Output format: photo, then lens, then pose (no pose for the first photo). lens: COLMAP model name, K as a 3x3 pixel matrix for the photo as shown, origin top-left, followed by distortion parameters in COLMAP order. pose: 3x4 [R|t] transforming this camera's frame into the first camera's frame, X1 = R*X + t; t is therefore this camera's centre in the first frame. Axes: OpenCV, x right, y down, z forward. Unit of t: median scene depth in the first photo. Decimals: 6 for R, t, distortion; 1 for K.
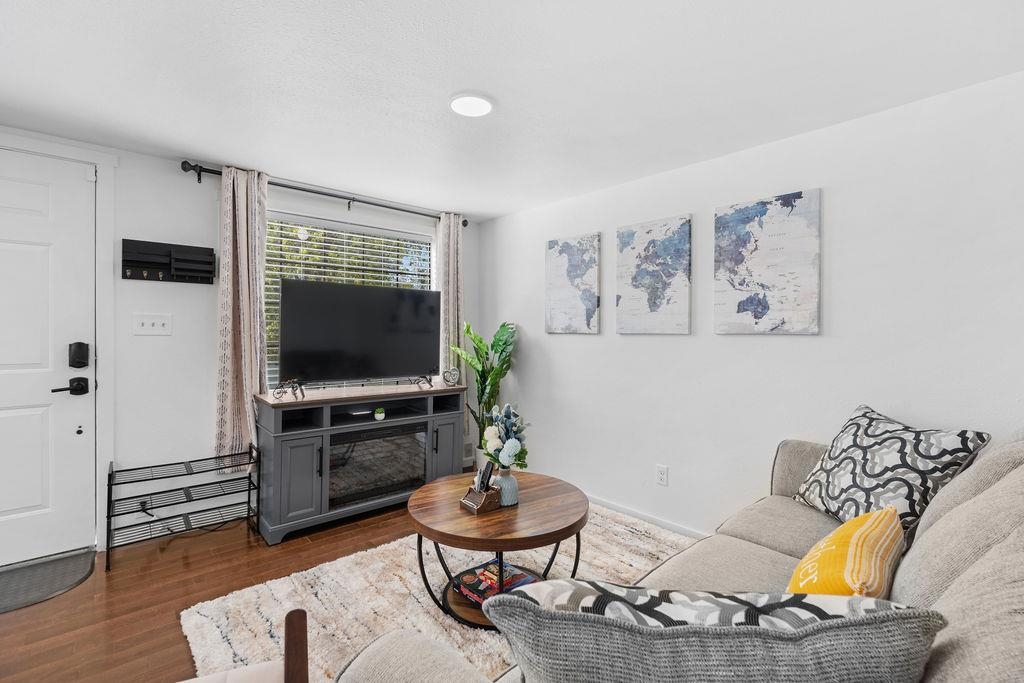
lens RADIAL K [[451.2, 0, 513.2], [0, 451.2, 337.6], [0, 0, 1]] dist [-0.003191, -0.000319]
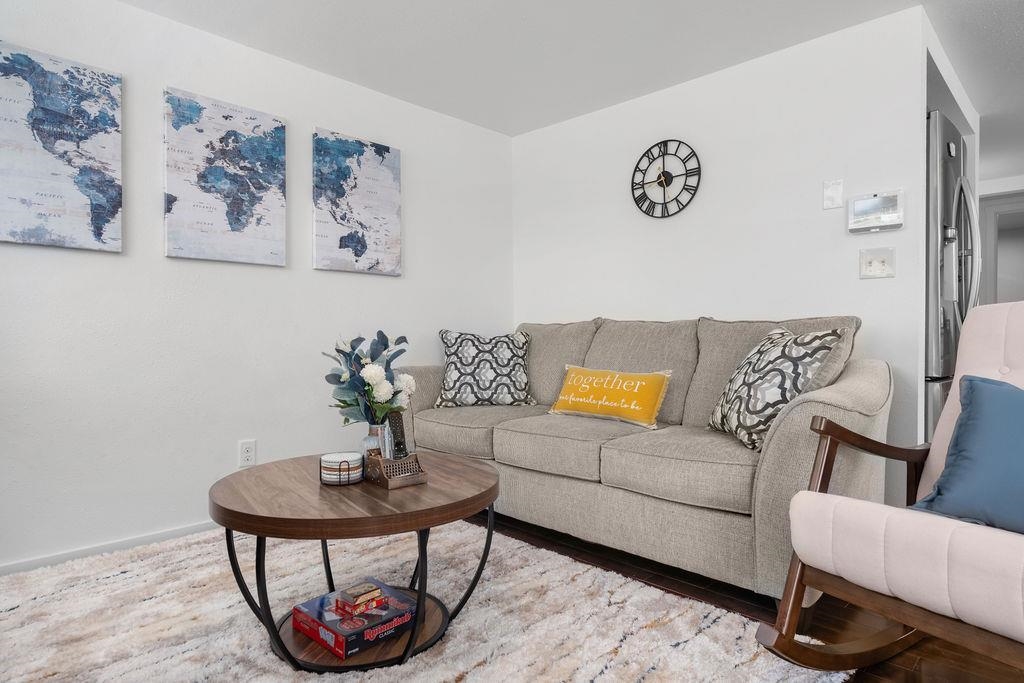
lens RADIAL K [[579.3, 0, 515.0], [0, 579.3, 337.3], [0, 0, 1]] dist [0.000575, 0.000115]
pose [[-0.061965, -0.012106, 0.998005, -0.673719], [0.008453, 0.999884, 0.012654, 0.108908], [-0.998043, 0.009221, -0.061855, 0.640426]]
